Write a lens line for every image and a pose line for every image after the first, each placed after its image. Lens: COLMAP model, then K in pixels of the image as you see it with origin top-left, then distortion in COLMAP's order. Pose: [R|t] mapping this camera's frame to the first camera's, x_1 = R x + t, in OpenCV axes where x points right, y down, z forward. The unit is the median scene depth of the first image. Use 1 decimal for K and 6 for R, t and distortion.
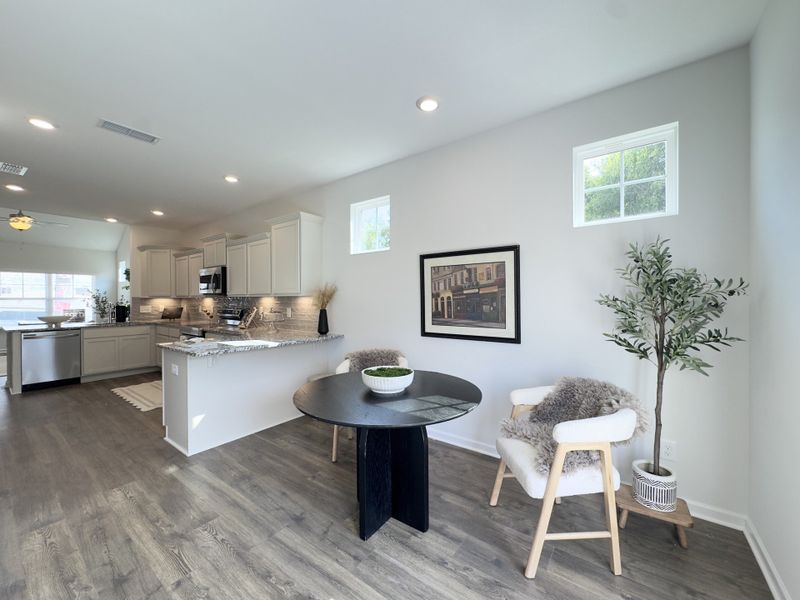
lens RADIAL K [[319.3, 0, 401.7], [0, 319.3, 300.0], [0, 0, 1]] dist [-0.009792, 0.000135]
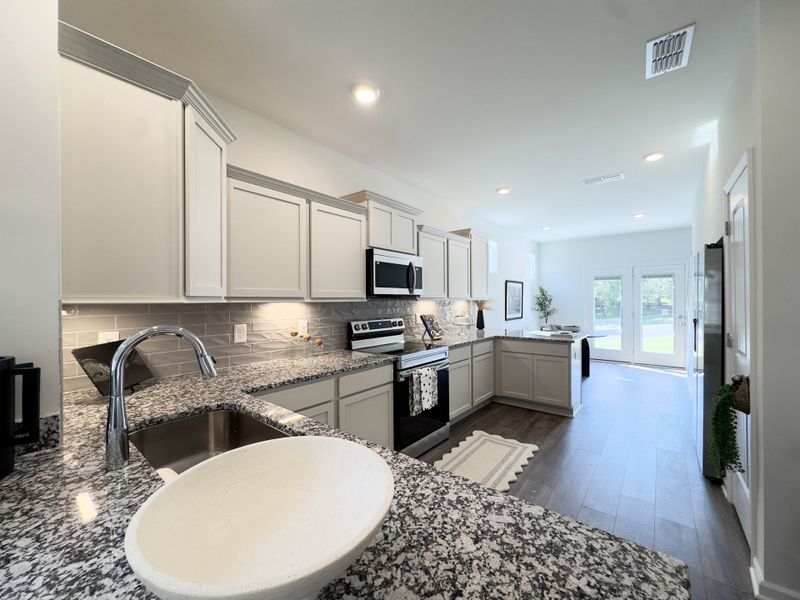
lens RADIAL K [[319.3, 0, 401.7], [0, 319.3, 300.0], [0, 0, 1]] dist [-0.009792, 0.000135]
pose [[0.045647, 0.003464, 0.998952, -1.608064], [0.007091, 0.999968, -0.003792, -0.011112], [-0.998932, 0.007257, 0.045621, 1.284412]]
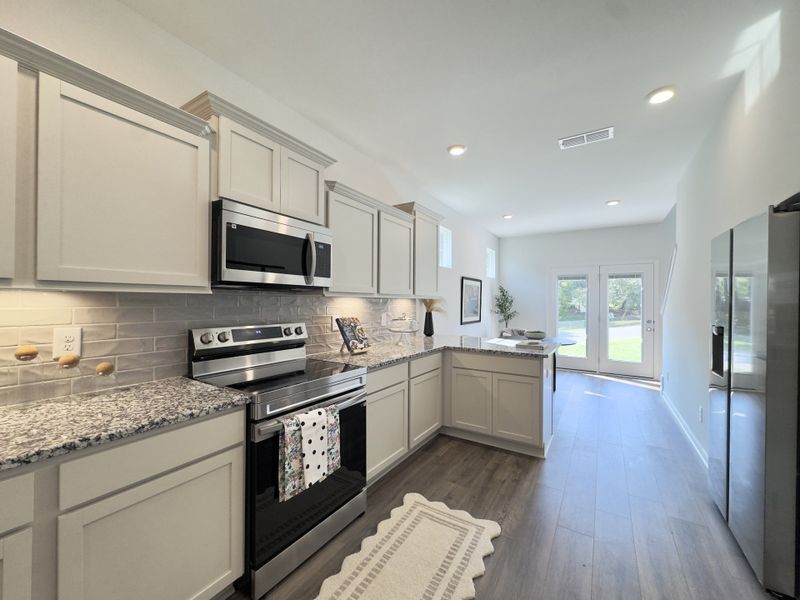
lens RADIAL K [[319.3, 0, 401.7], [0, 319.3, 300.0], [0, 0, 1]] dist [-0.009792, 0.000135]
pose [[-0.070966, 0.008582, 0.997442, -1.302408], [-0.005273, 0.999946, -0.008979, -0.000612], [-0.997465, -0.005897, -0.070917, 1.180245]]
